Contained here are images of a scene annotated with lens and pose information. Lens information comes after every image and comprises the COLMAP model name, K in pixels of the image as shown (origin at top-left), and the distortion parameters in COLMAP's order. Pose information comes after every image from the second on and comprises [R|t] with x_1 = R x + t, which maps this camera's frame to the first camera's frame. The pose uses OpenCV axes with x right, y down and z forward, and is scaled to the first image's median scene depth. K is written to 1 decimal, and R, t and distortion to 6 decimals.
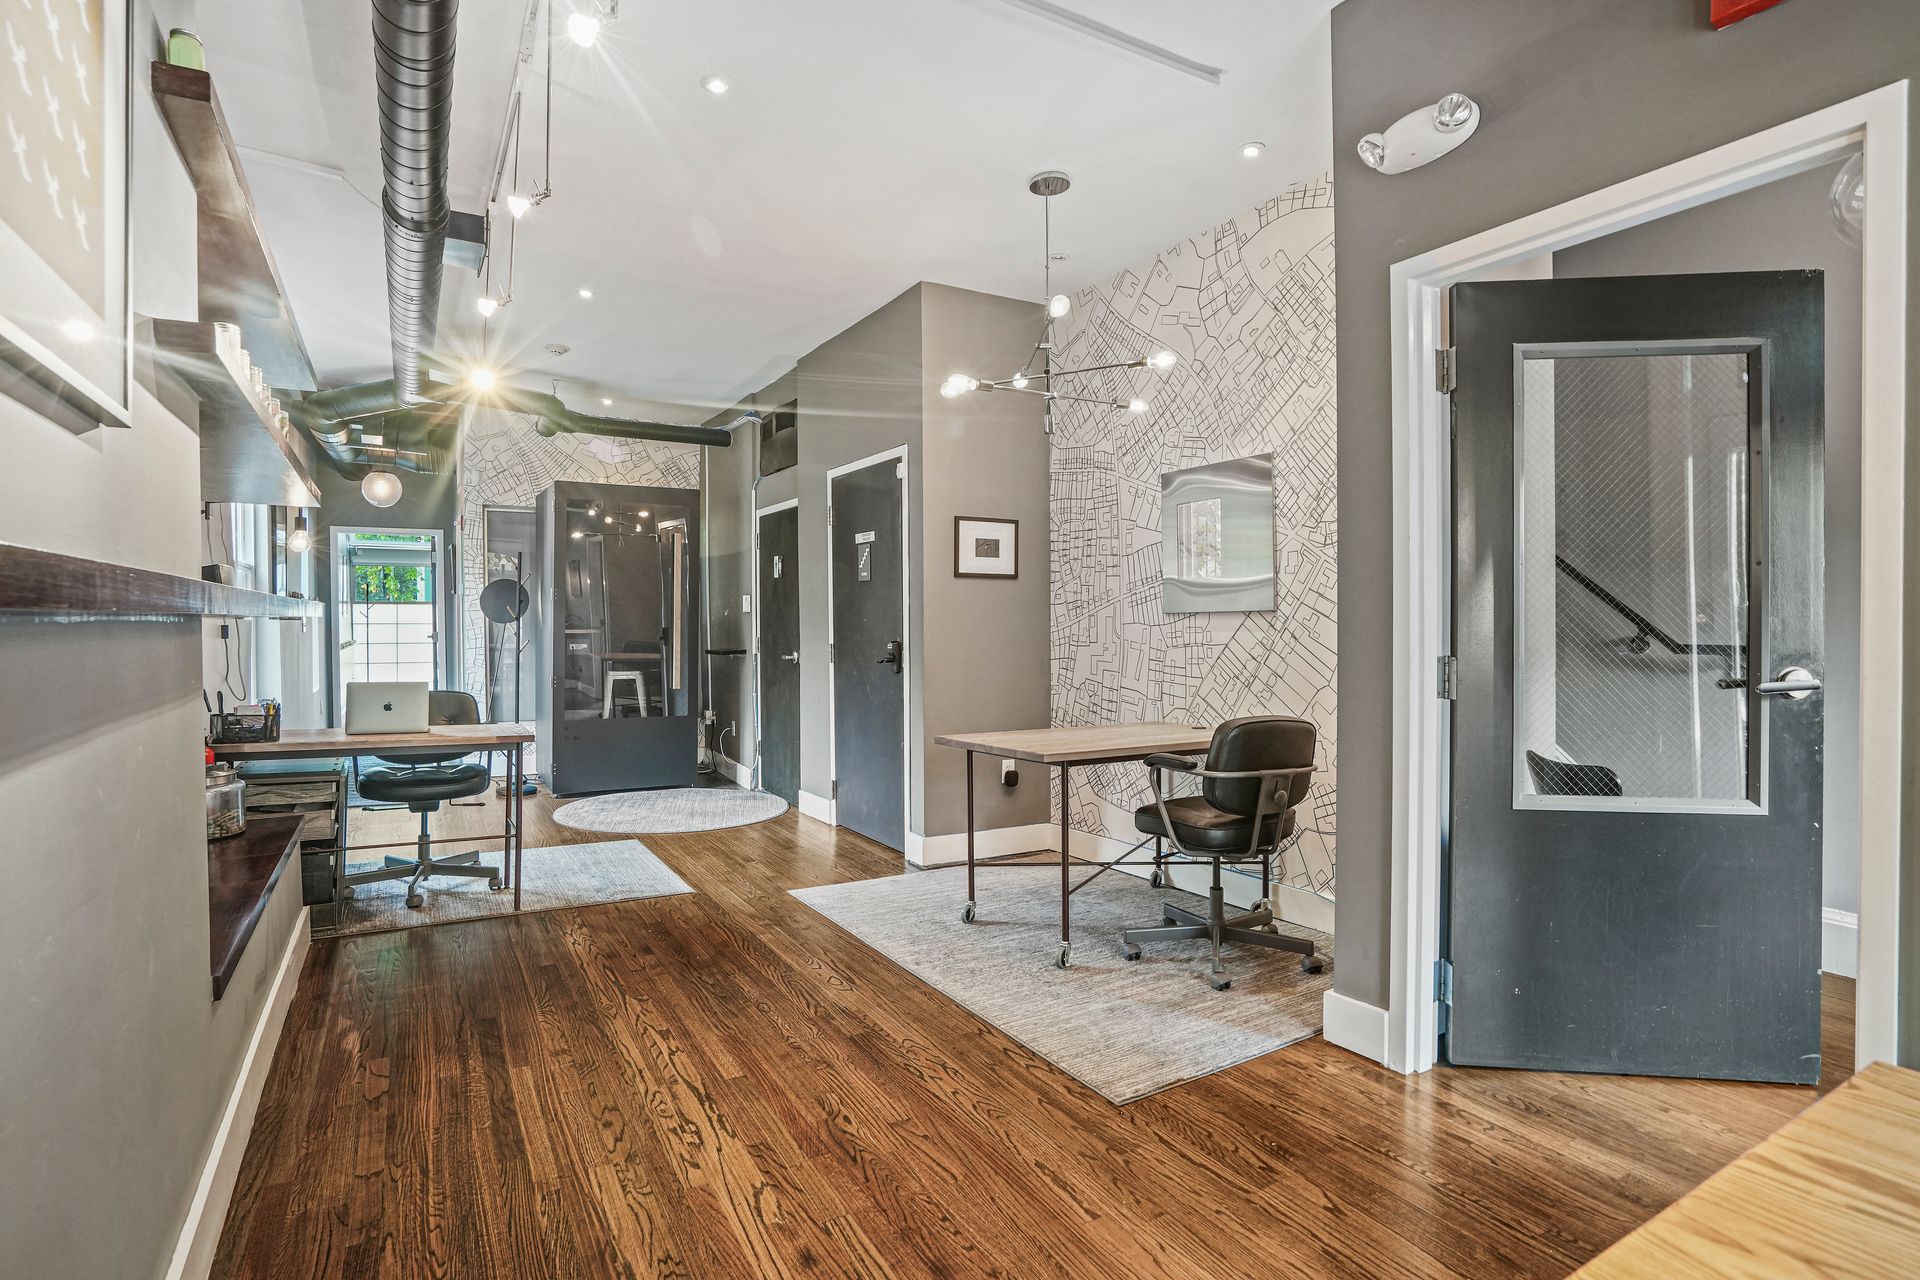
lens RADIAL K [[950.3, 0, 936.8], [0, 950.3, 632.0], [0, 0, 1]] dist [-0.049165, 0.025095]
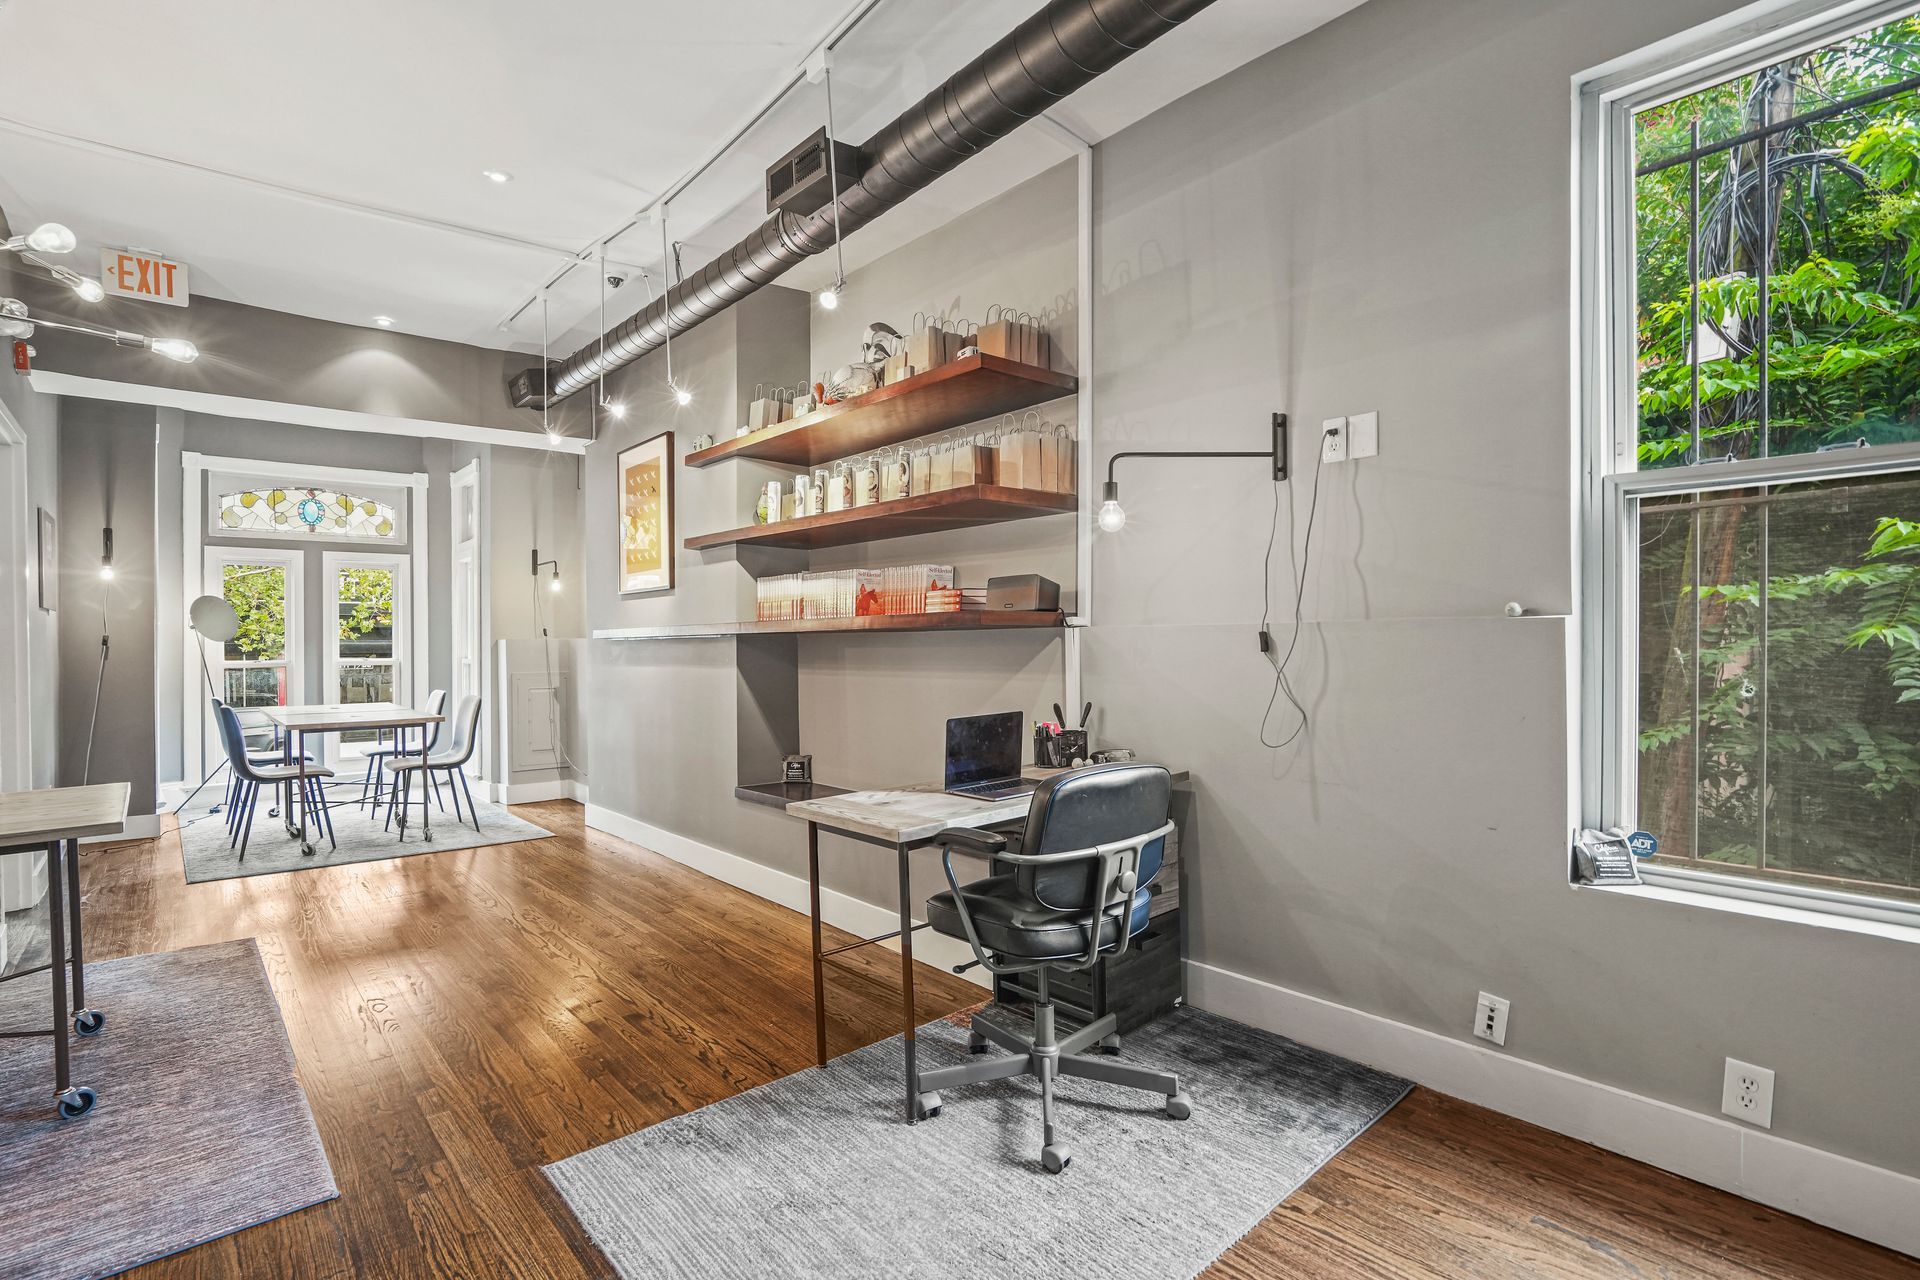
lens RADIAL K [[950.3, 0, 936.8], [0, 950.3, 632.0], [0, 0, 1]] dist [-0.049165, 0.025095]
pose [[-0.984591, 0.008956, -0.174641, -0.583154], [0.007056, 0.999909, 0.011498, -0.023864], [0.174728, 0.010088, -0.984565, 2.343441]]
